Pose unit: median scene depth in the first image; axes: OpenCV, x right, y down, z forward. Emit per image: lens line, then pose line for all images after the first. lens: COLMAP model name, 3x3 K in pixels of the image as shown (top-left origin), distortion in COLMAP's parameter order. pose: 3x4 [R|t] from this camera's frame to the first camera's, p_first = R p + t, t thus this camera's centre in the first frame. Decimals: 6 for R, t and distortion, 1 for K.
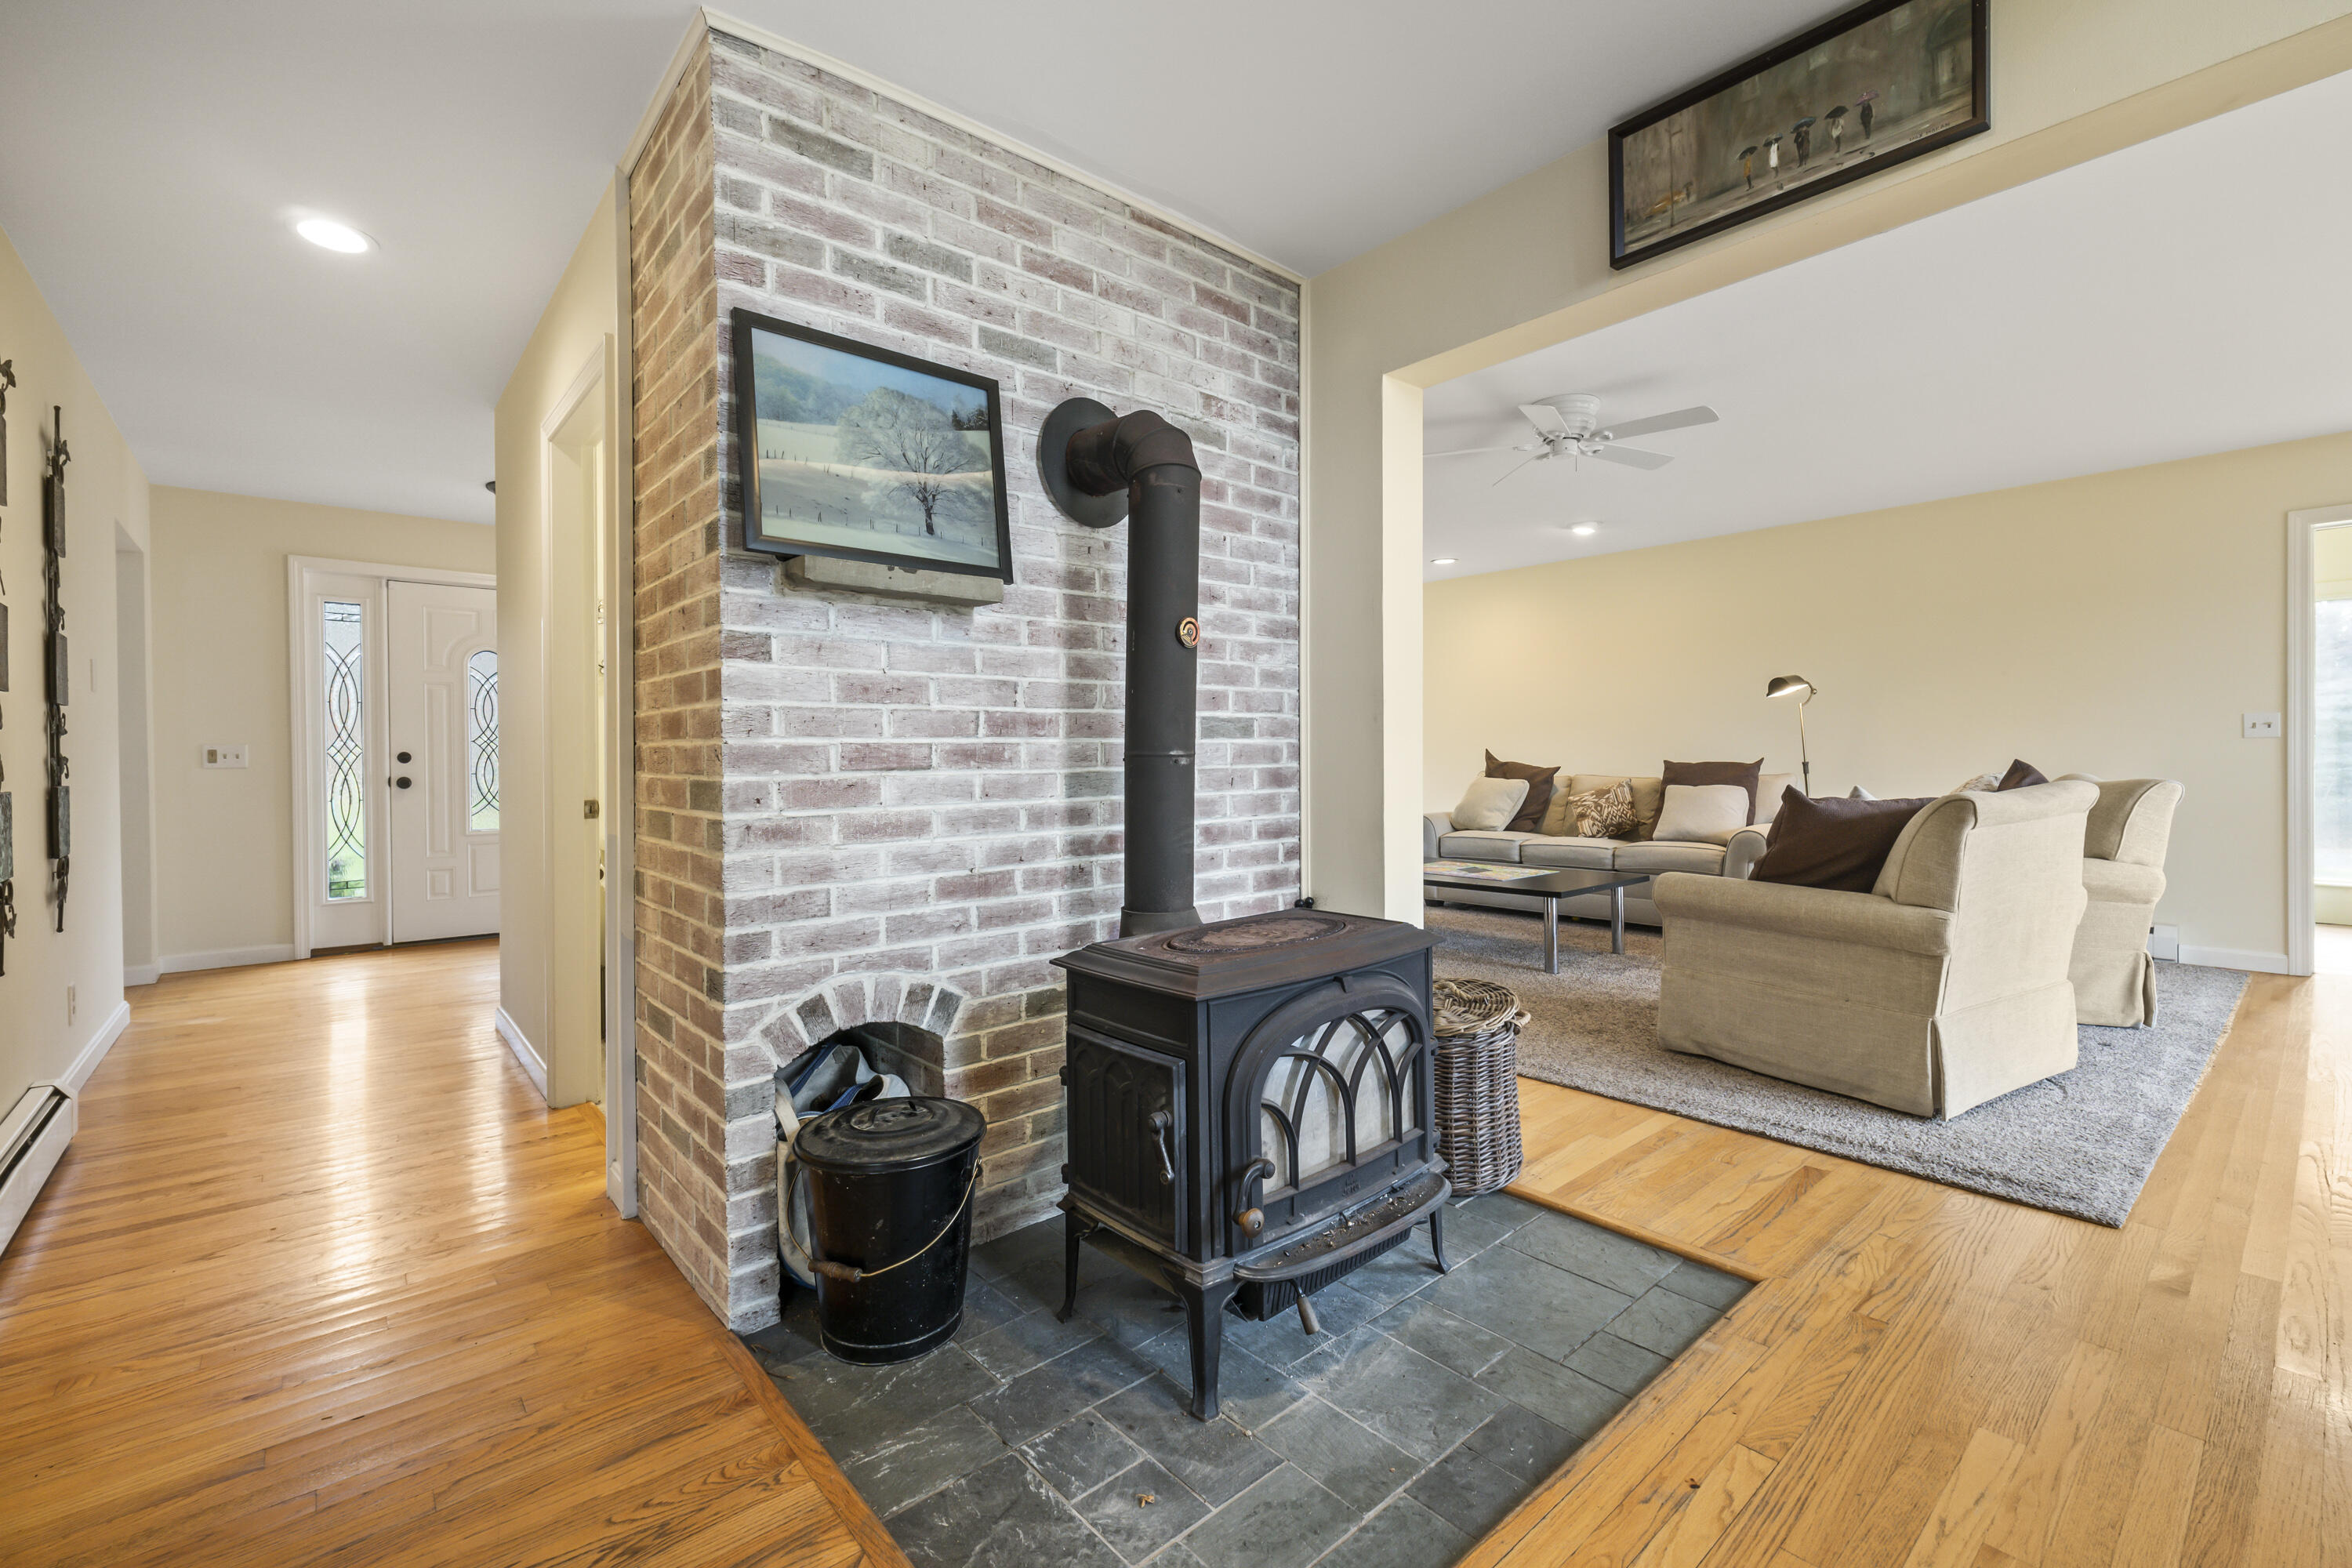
lens RADIAL K [[997.8, 0, 1158.1], [0, 997.8, 775.1], [0, 0, 1]] dist [0.002948, -0.000054]
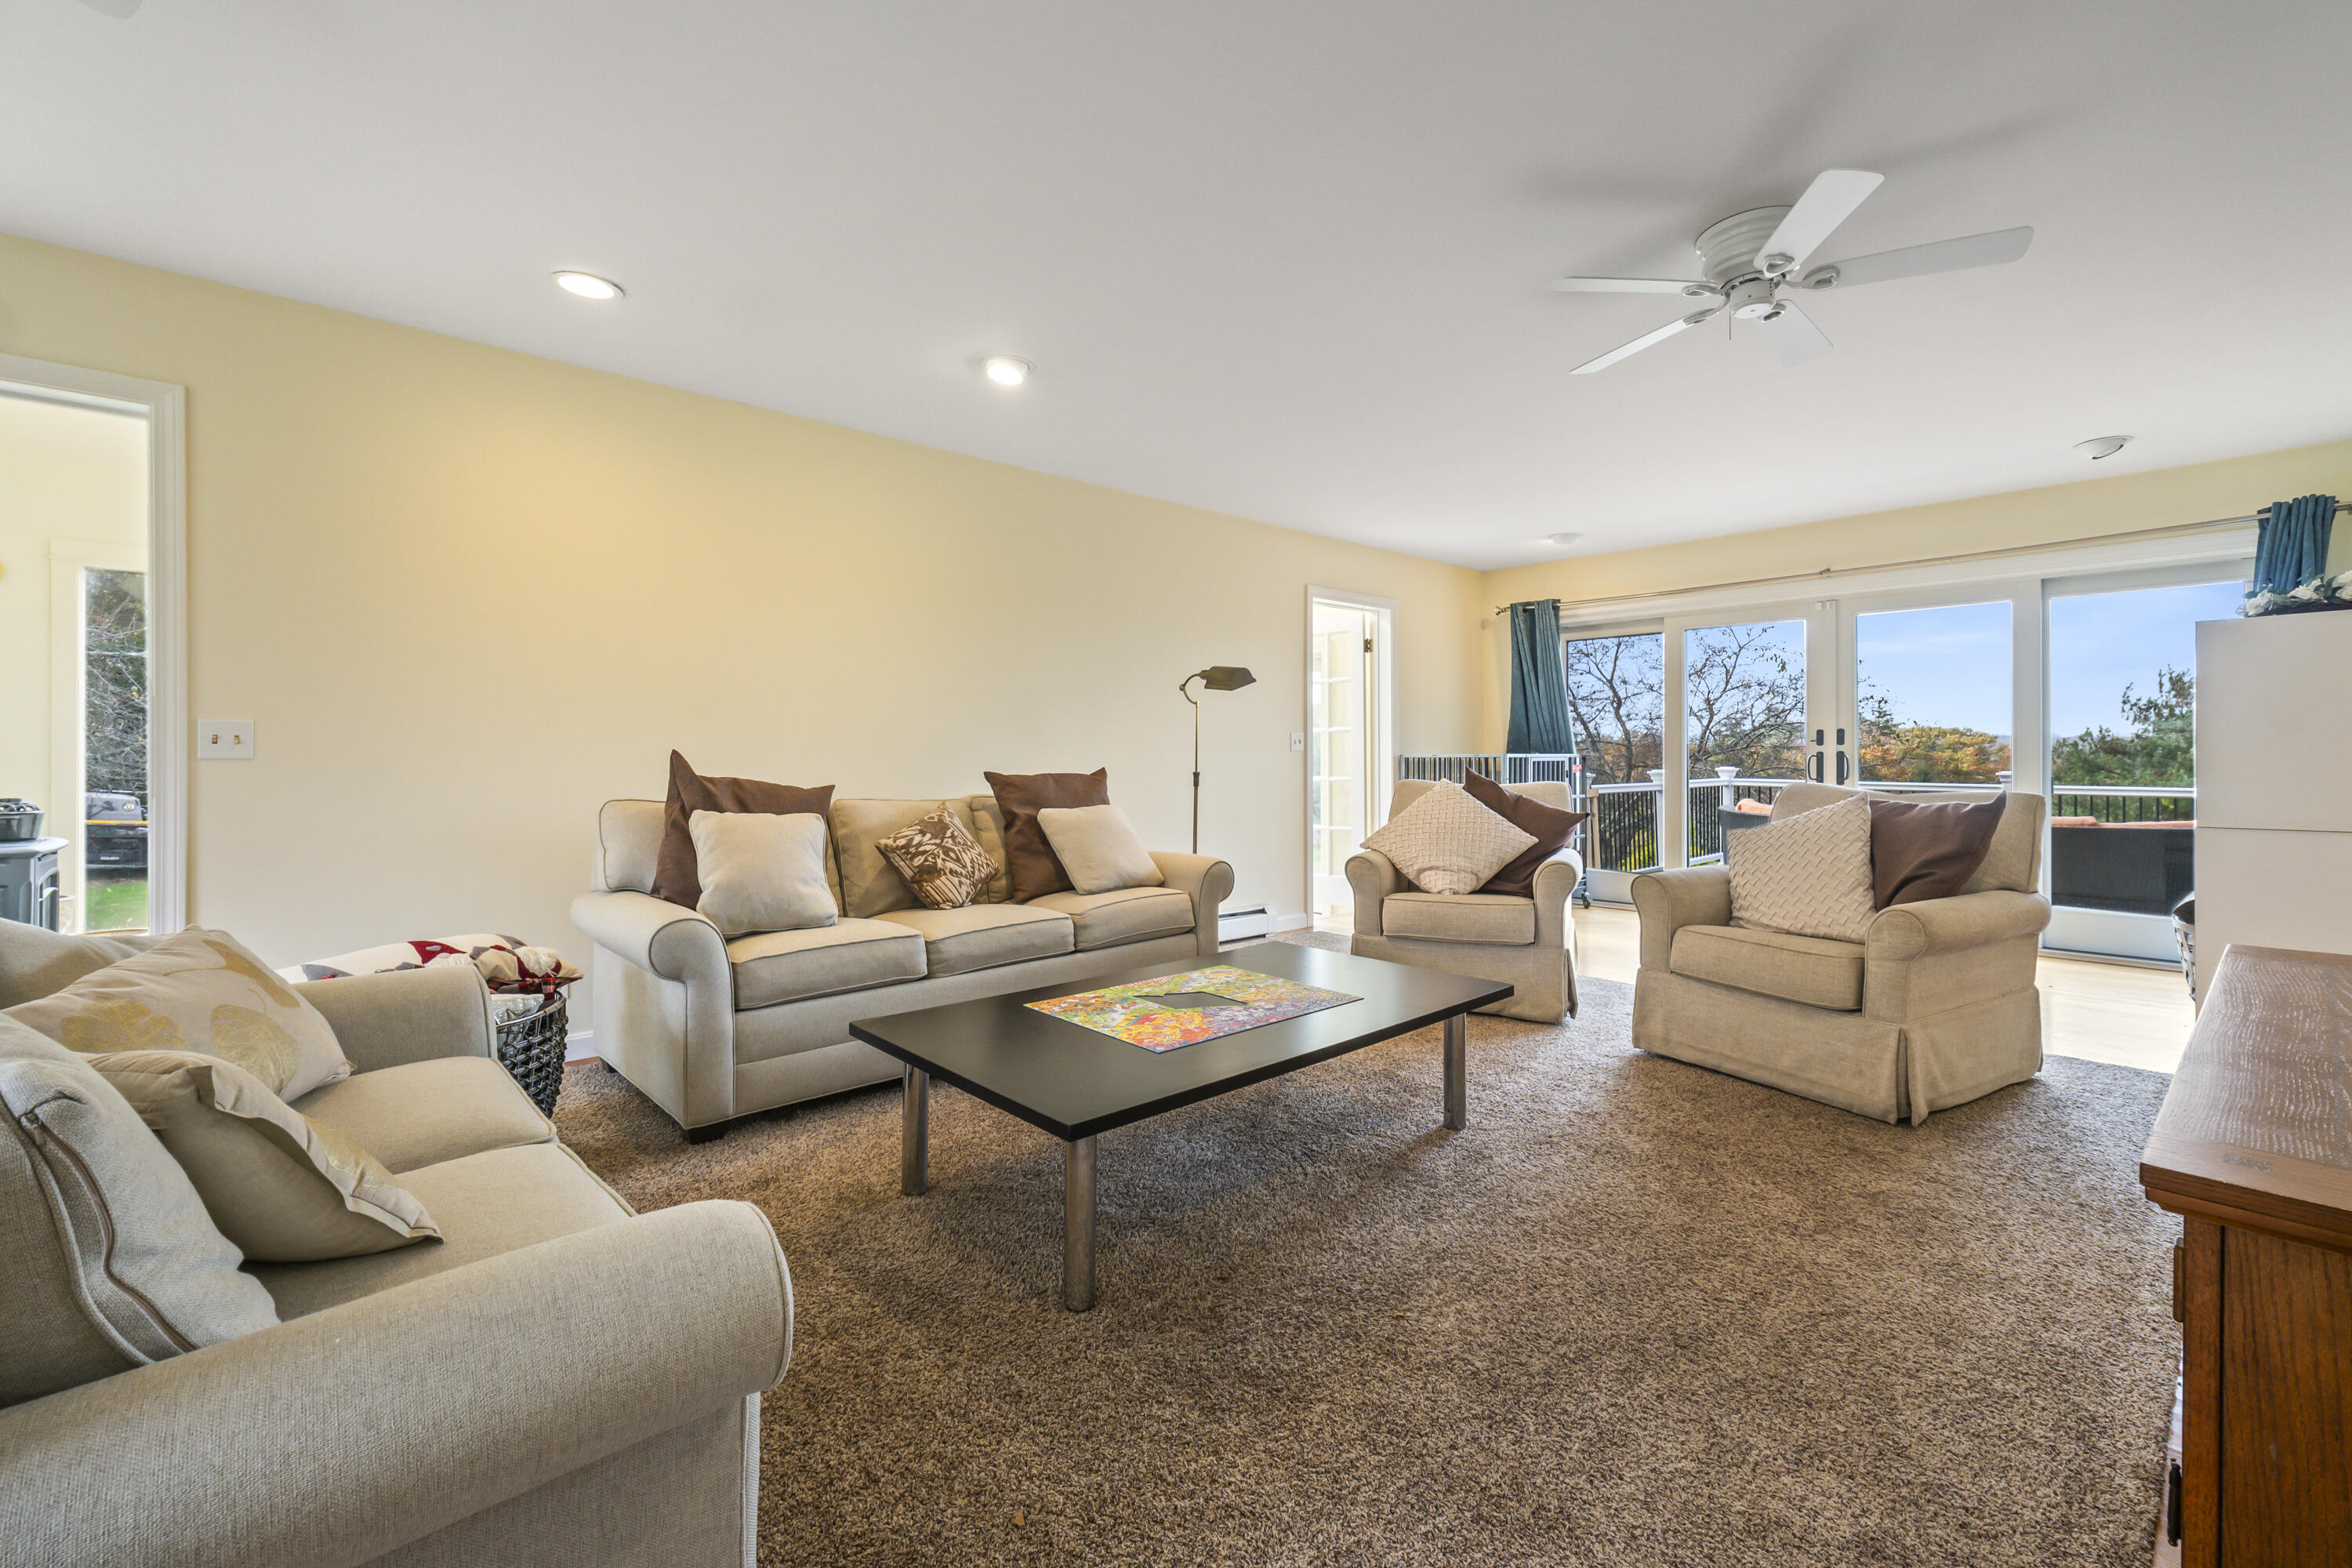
lens RADIAL K [[997.8, 0, 1180.1], [0, 997.8, 760.0], [0, 0, 1]] dist [0.002948, -0.000054]
pose [[-0.045140, 0.007092, 0.998956, -0.179207], [0.021290, 0.999755, -0.006136, -0.018752], [-0.998754, 0.020990, -0.045280, 1.107991]]
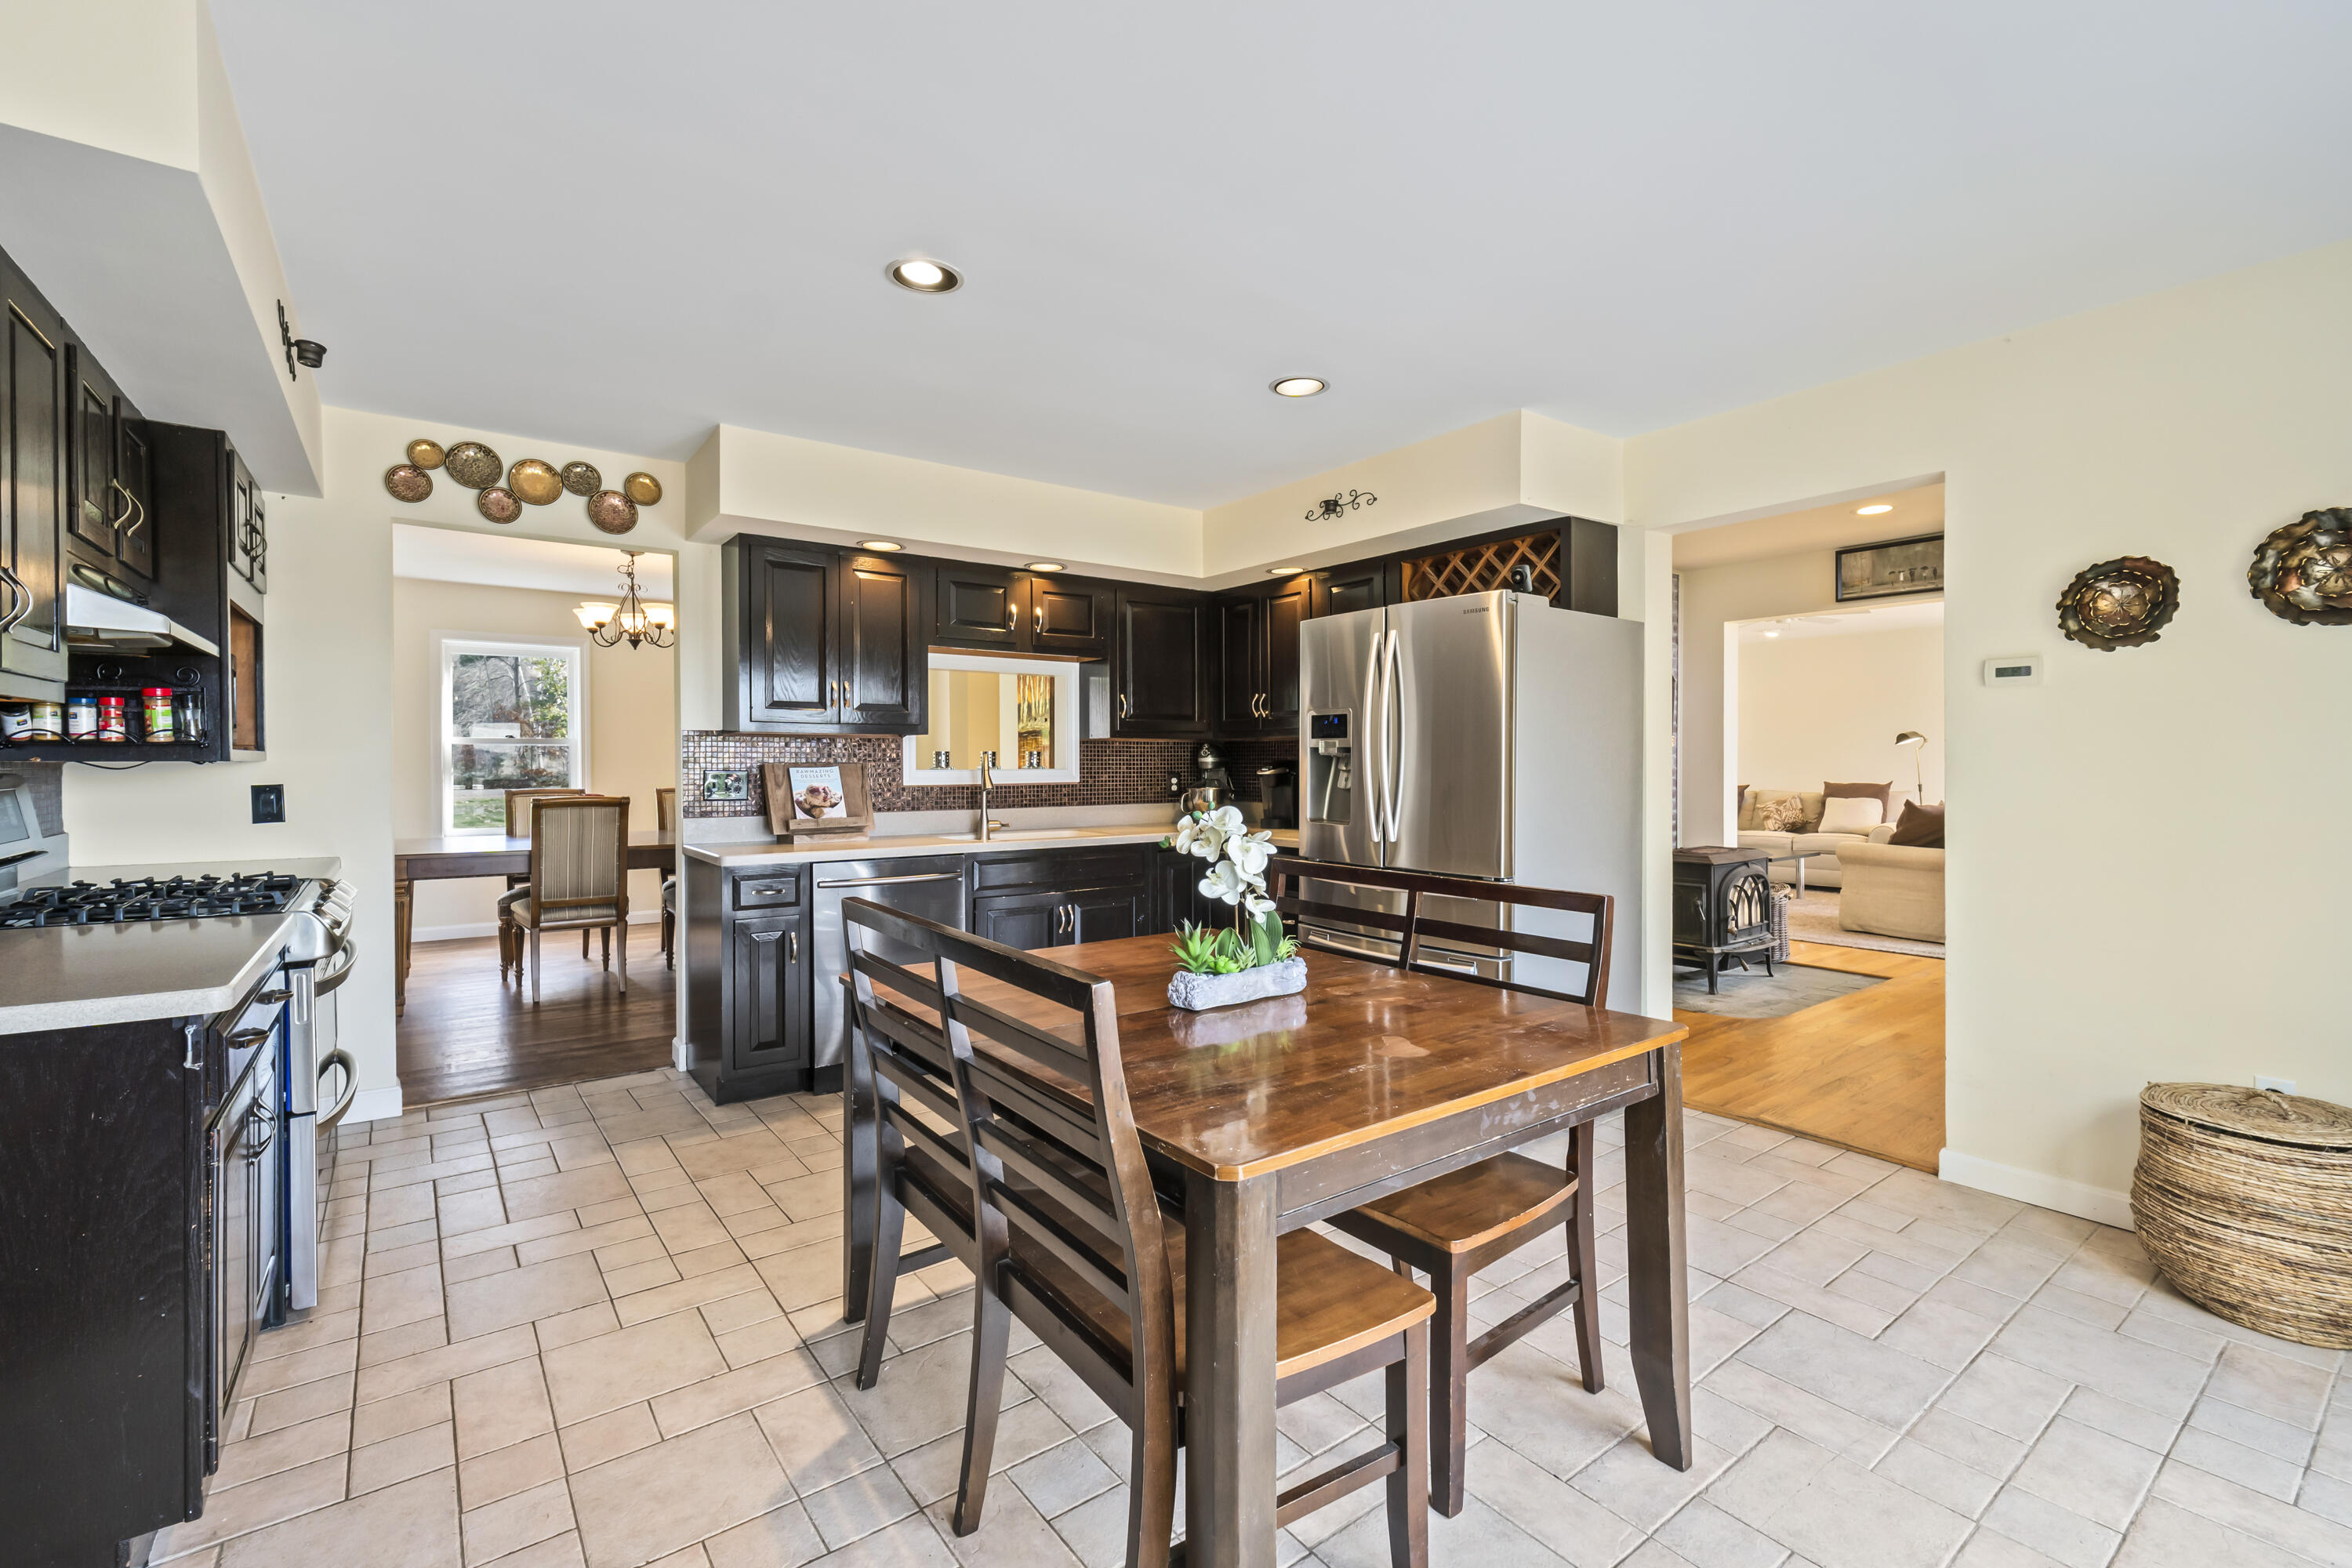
lens RADIAL K [[997.8, 0, 1189.5], [0, 997.8, 775.5], [0, 0, 1]] dist [0.002948, -0.000054]
pose [[0.997972, 0.008199, -0.063124, -0.448342], [-0.008568, 0.999948, -0.005589, -0.008719], [0.063075, 0.006119, 0.997990, -0.719835]]
